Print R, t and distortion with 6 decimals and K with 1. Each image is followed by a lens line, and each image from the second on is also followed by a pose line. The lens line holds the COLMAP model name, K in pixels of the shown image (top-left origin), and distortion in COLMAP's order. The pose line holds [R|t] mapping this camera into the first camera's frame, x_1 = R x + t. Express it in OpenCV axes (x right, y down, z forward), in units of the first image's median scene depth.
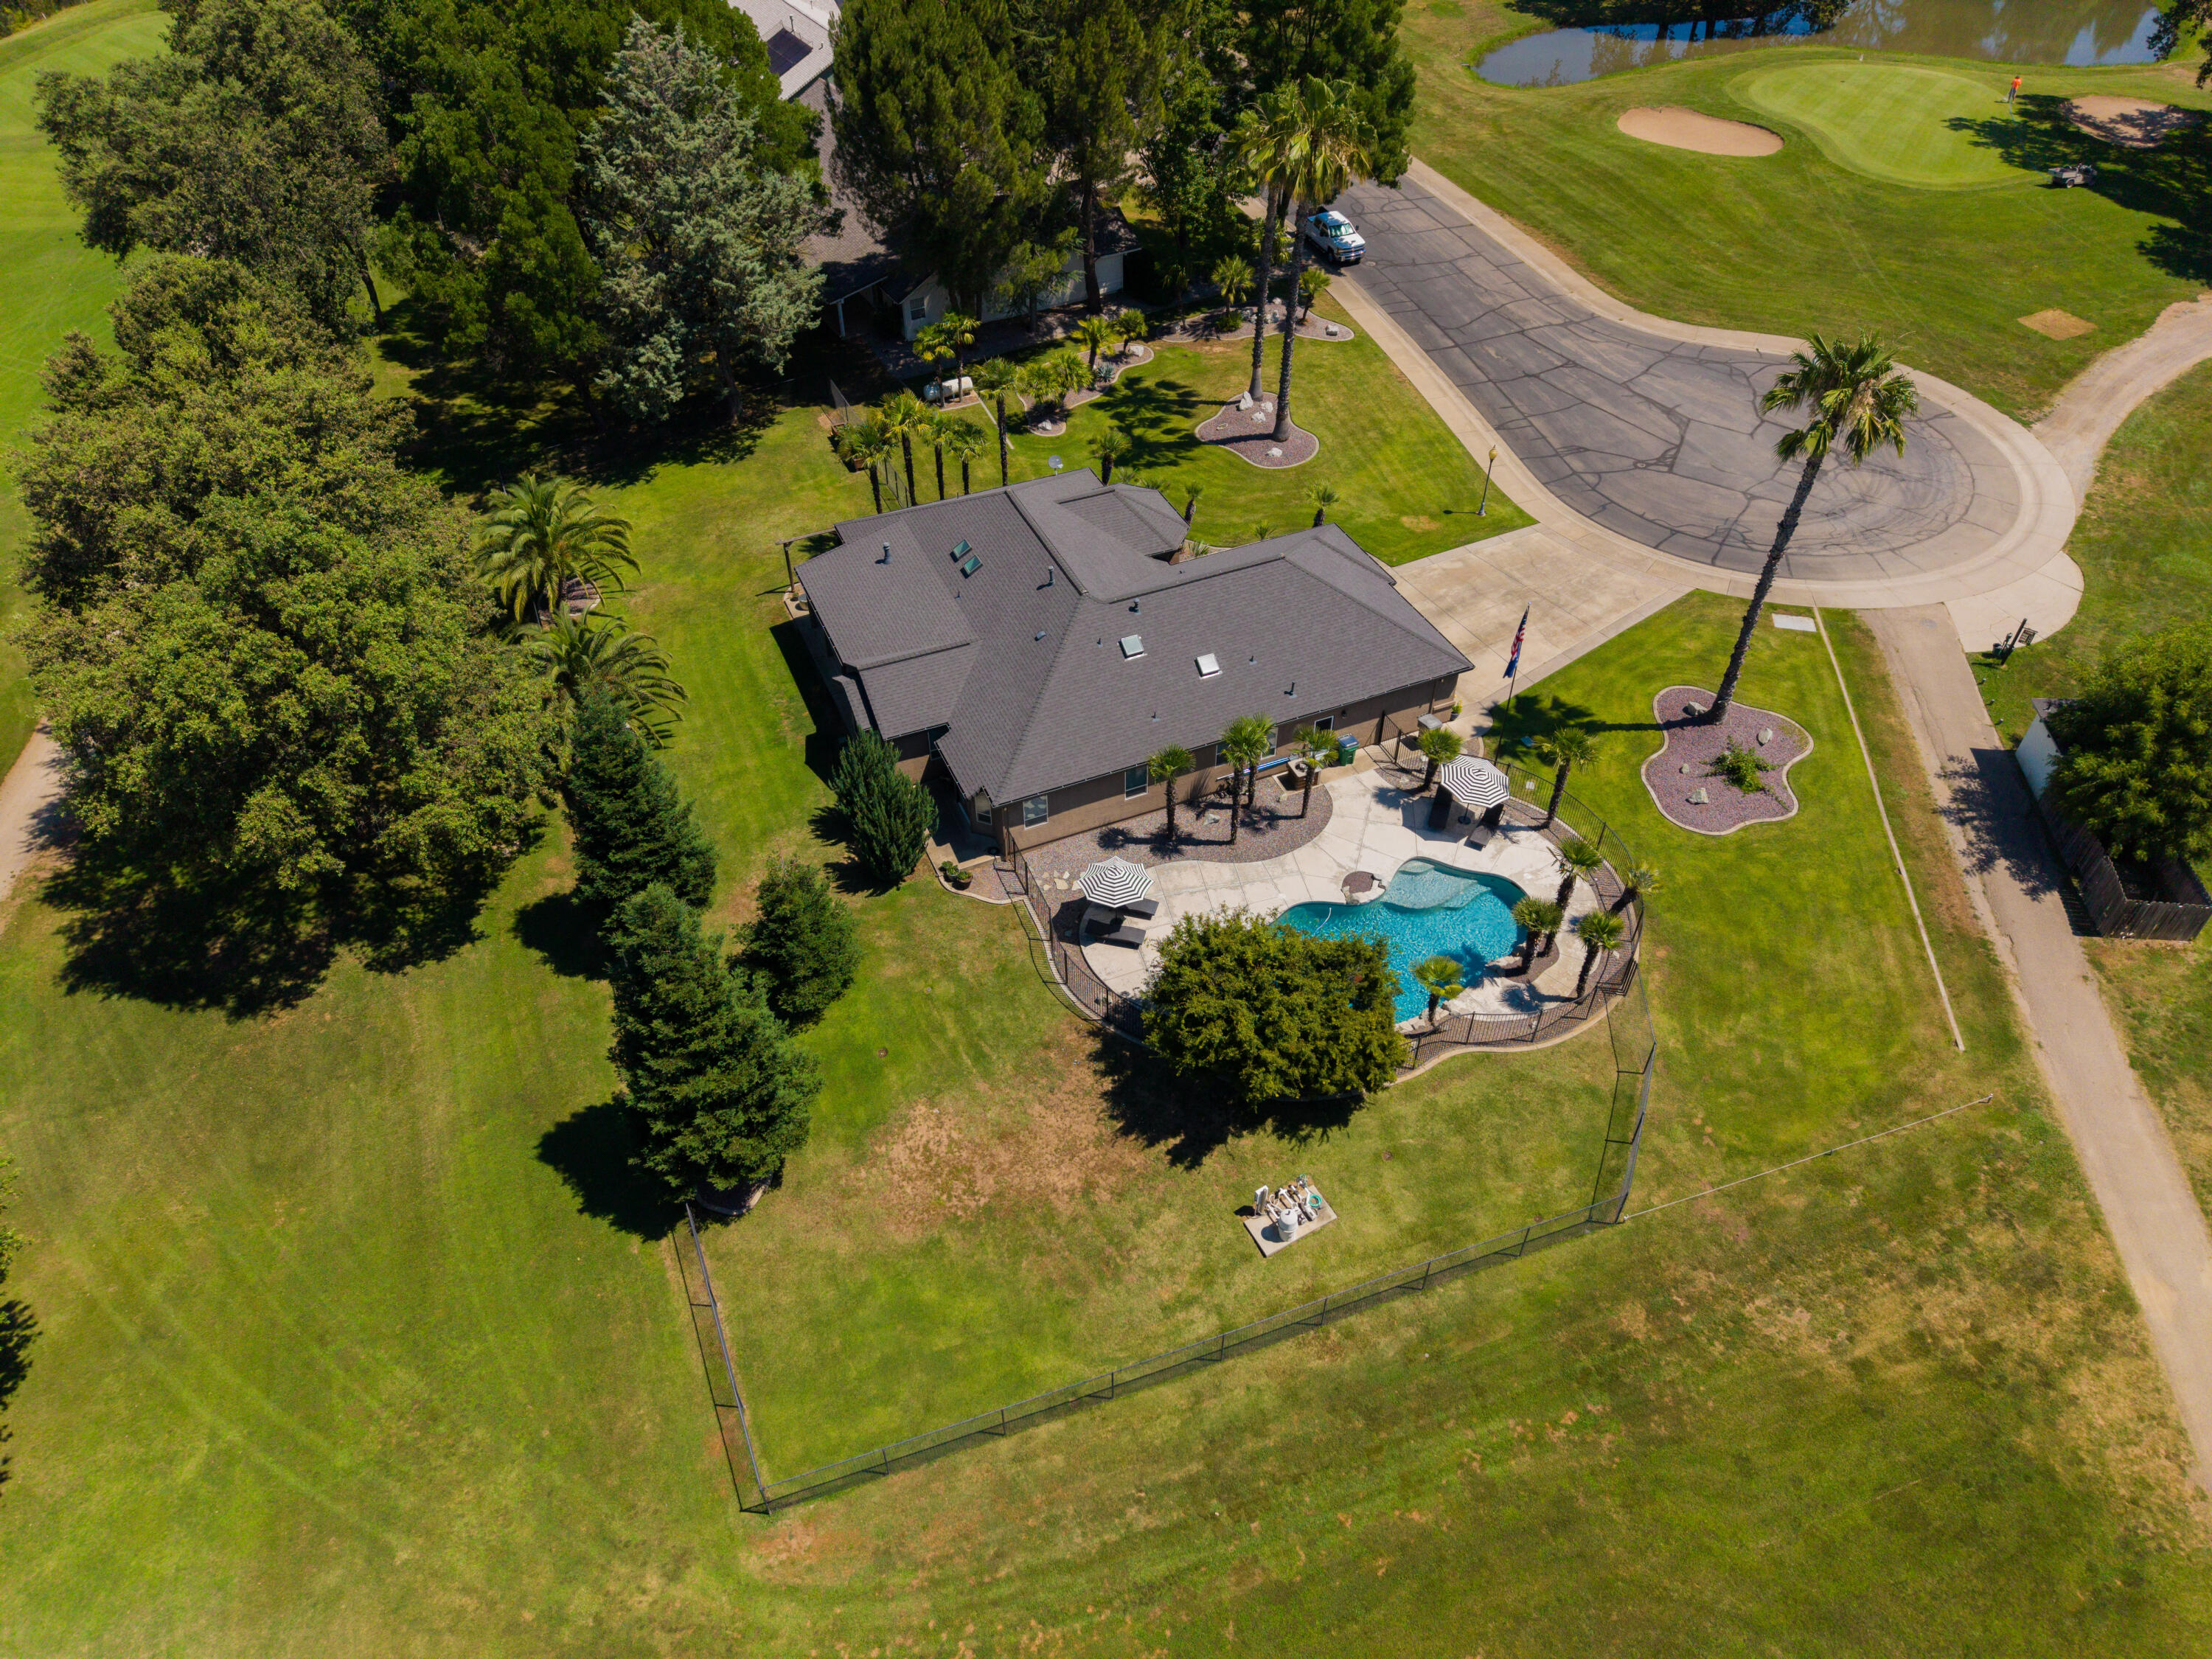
lens RADIAL K [[1475.2, 0, 1101.9], [0, 1475.2, 821.0], [0, 0, 1]] dist [0.029739, -0.031295]
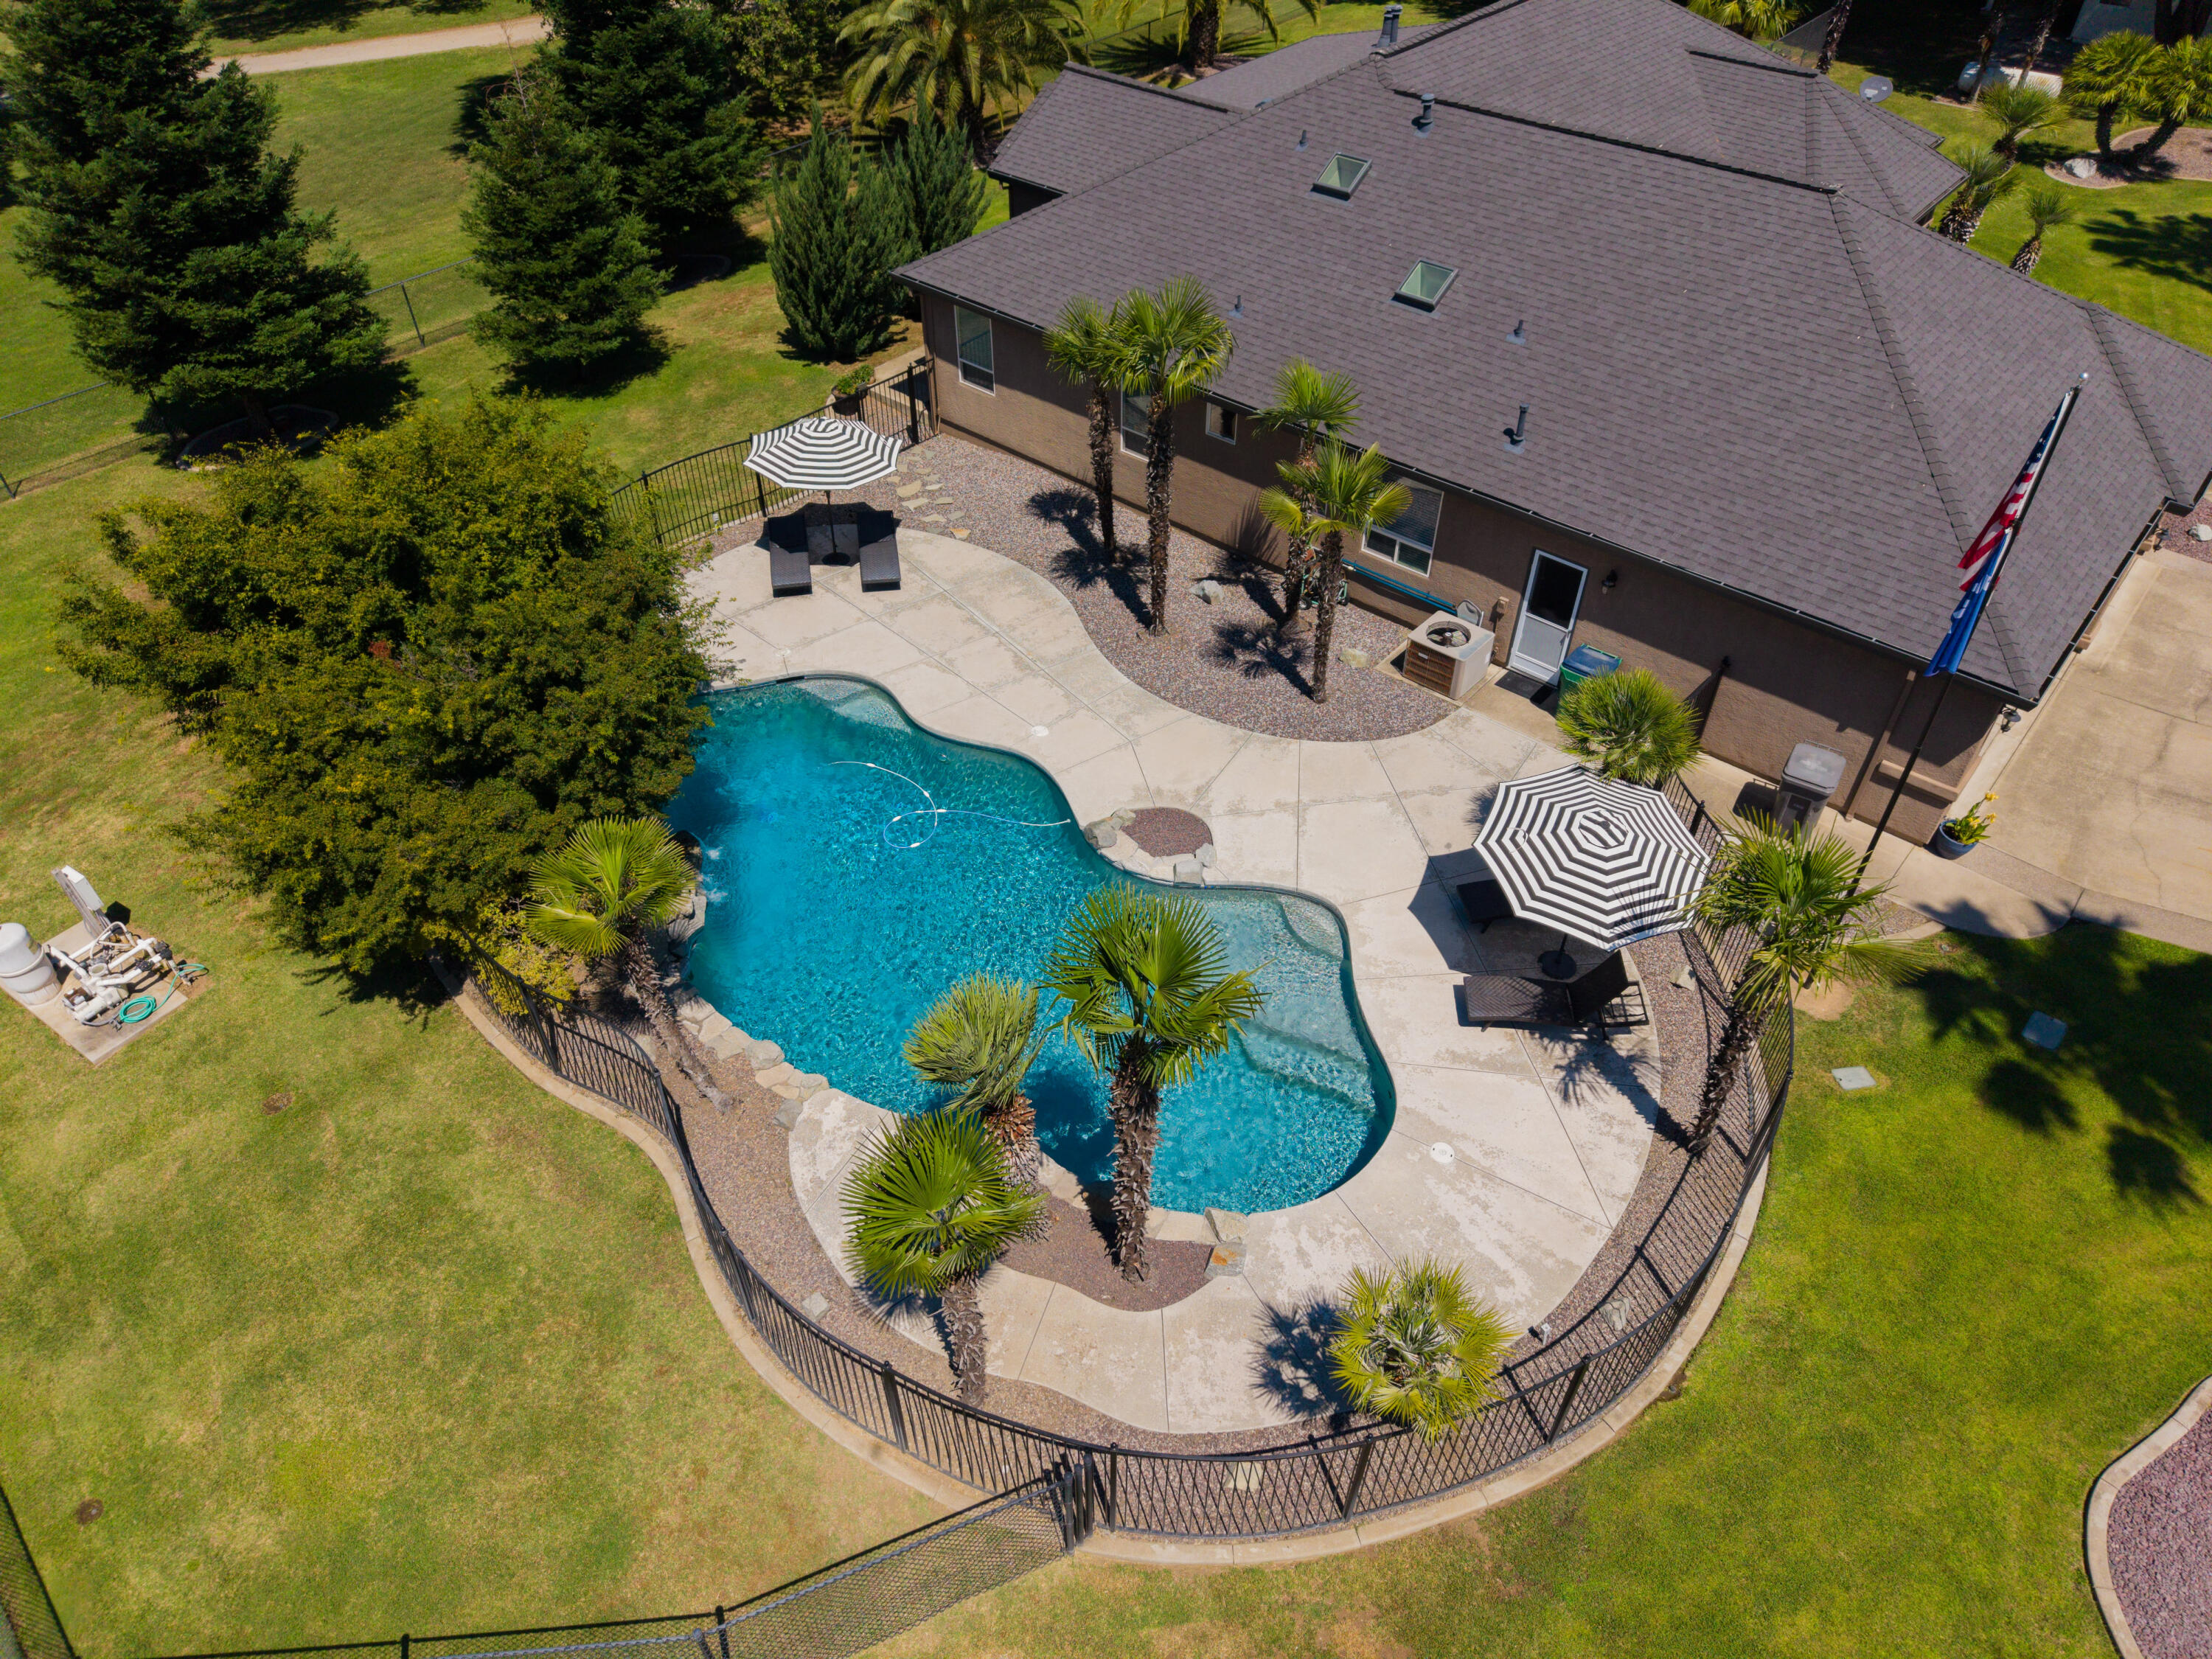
lens RADIAL K [[1475.2, 0, 1106.0], [0, 1475.2, 833.1], [0, 0, 1]] dist [0.029739, -0.031295]
pose [[0.433930, 0.610490, -0.662575, 0.408790], [-0.620875, 0.735540, 0.271099, -0.050216], [0.652854, 0.293738, 0.698212, 0.701564]]
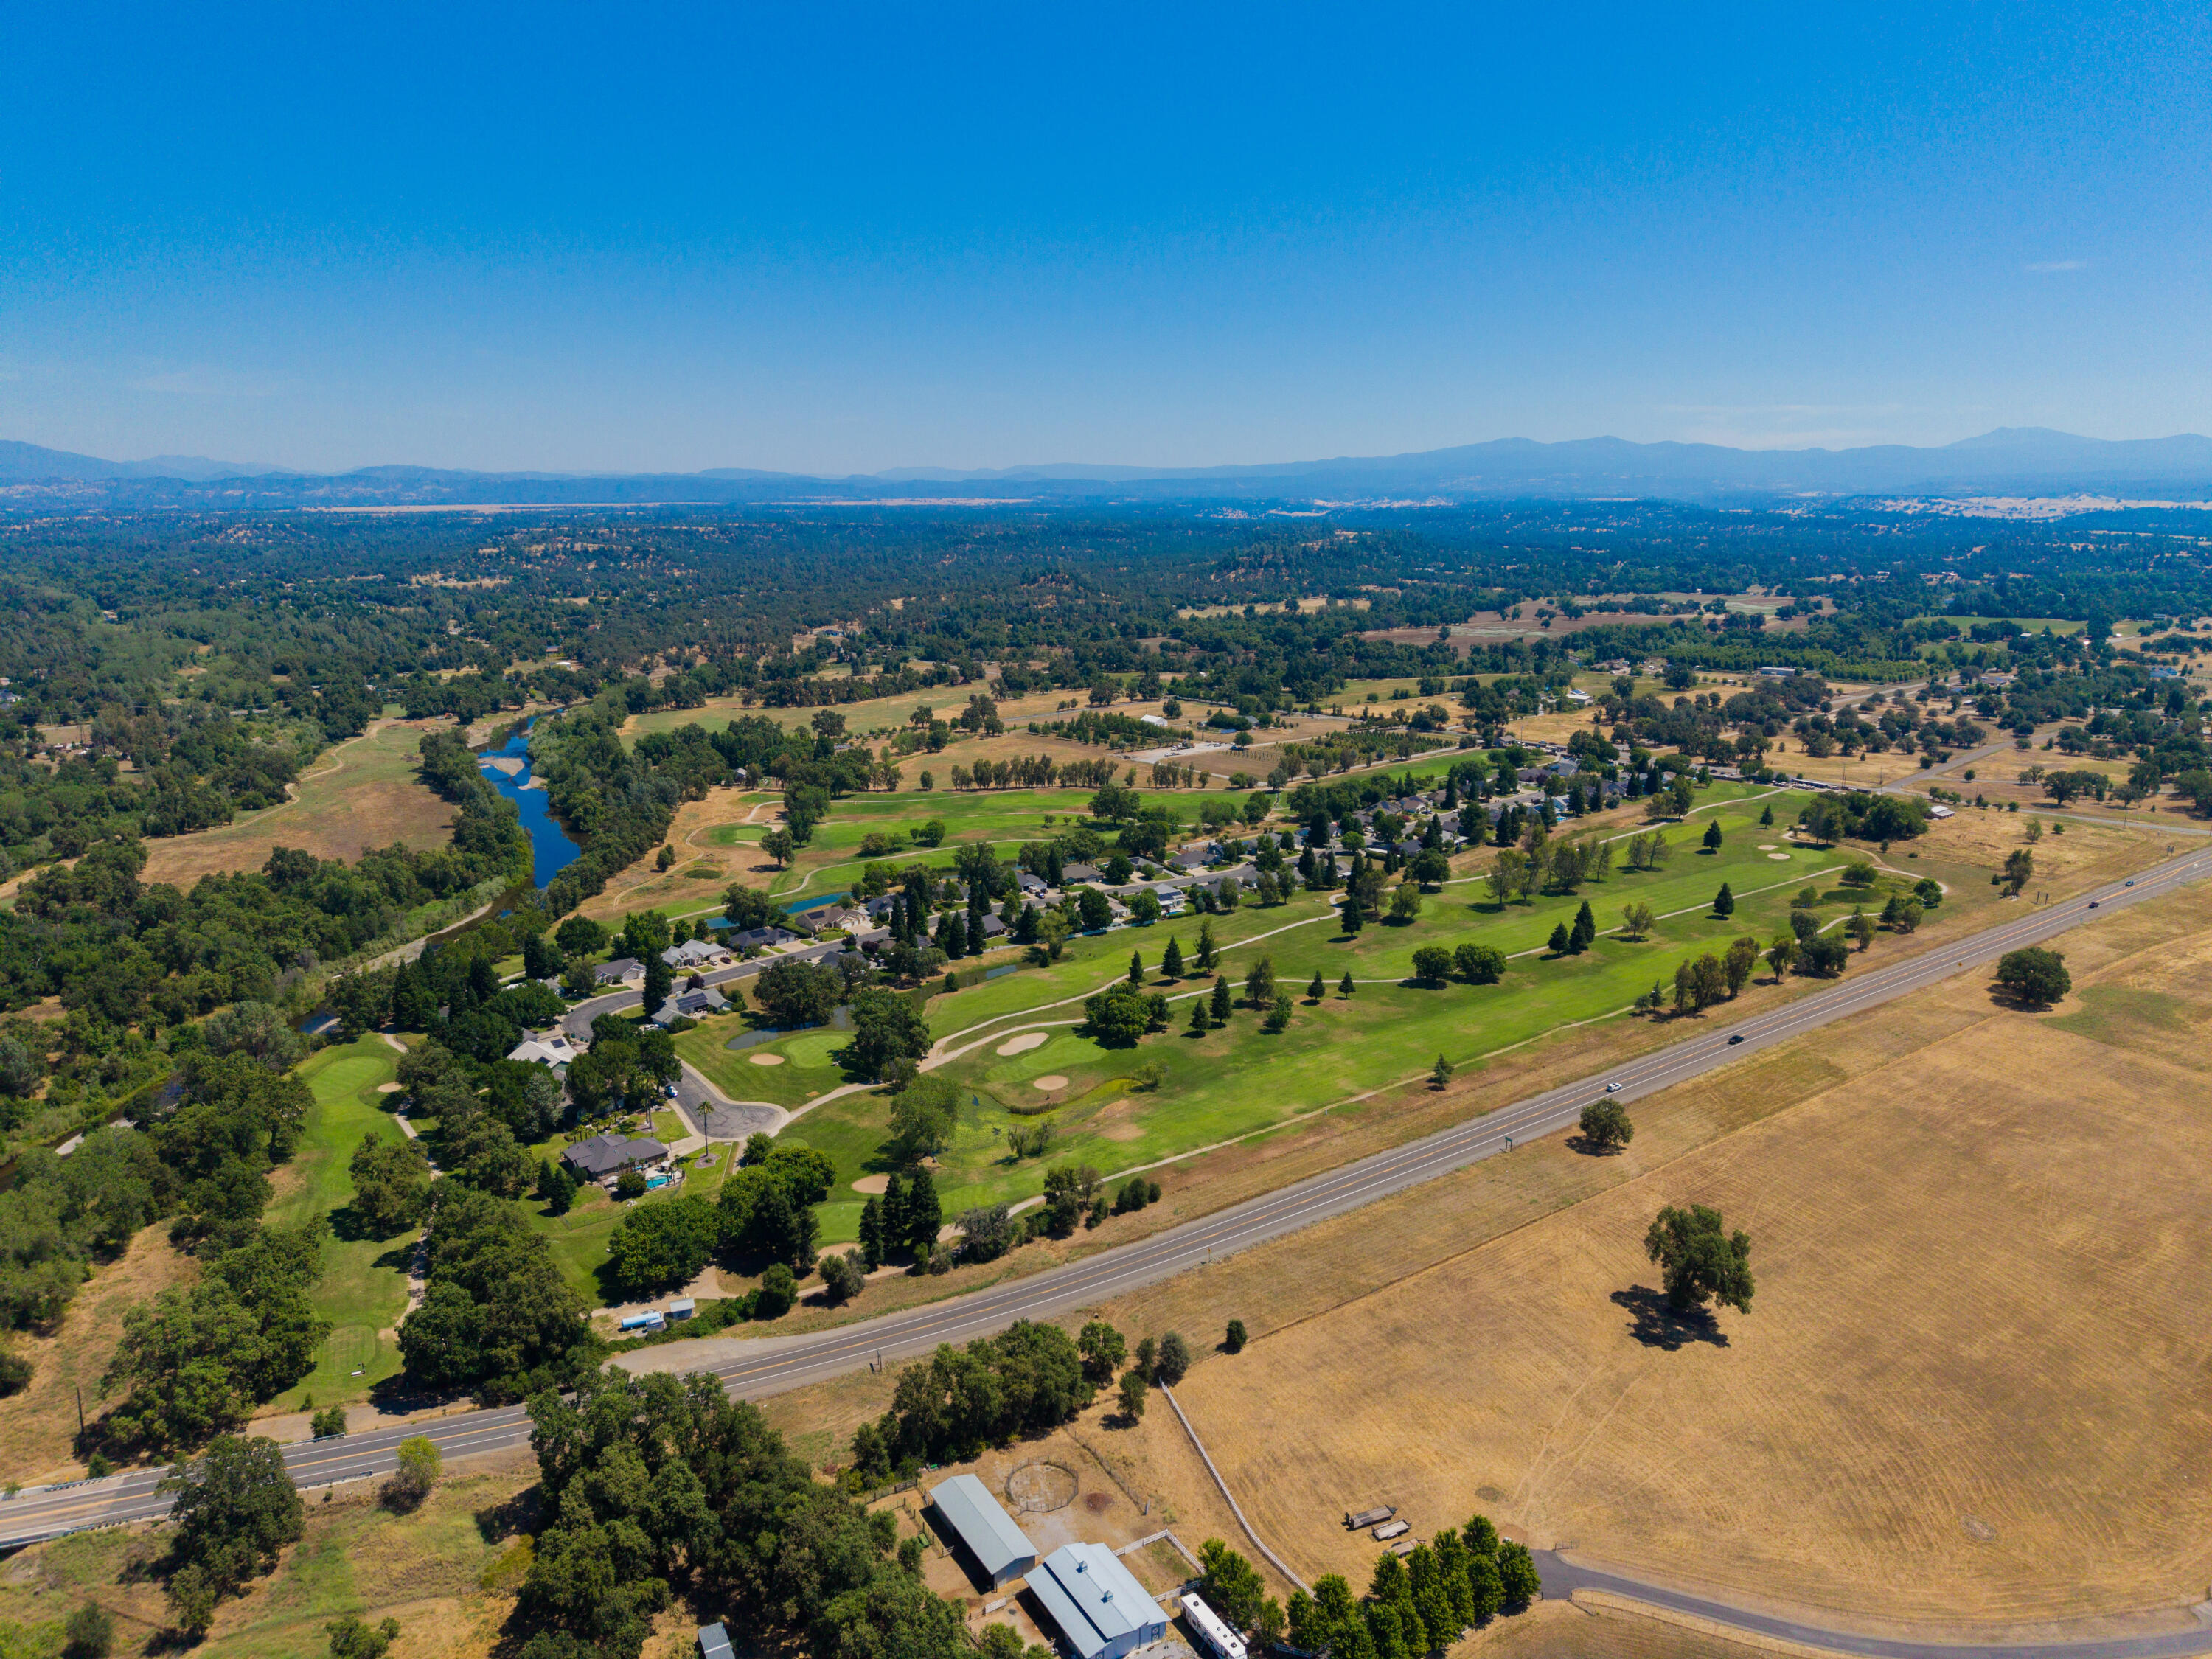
lens RADIAL K [[1475.2, 0, 1117.9], [0, 1475.2, 837.2], [0, 0, 1]] dist [0.029739, -0.031295]
pose [[0.961445, -0.050818, 0.270261, 0.496607], [0.179239, 0.861144, -0.475715, 2.434096], [-0.208559, 0.505815, 0.837051, -6.321069]]
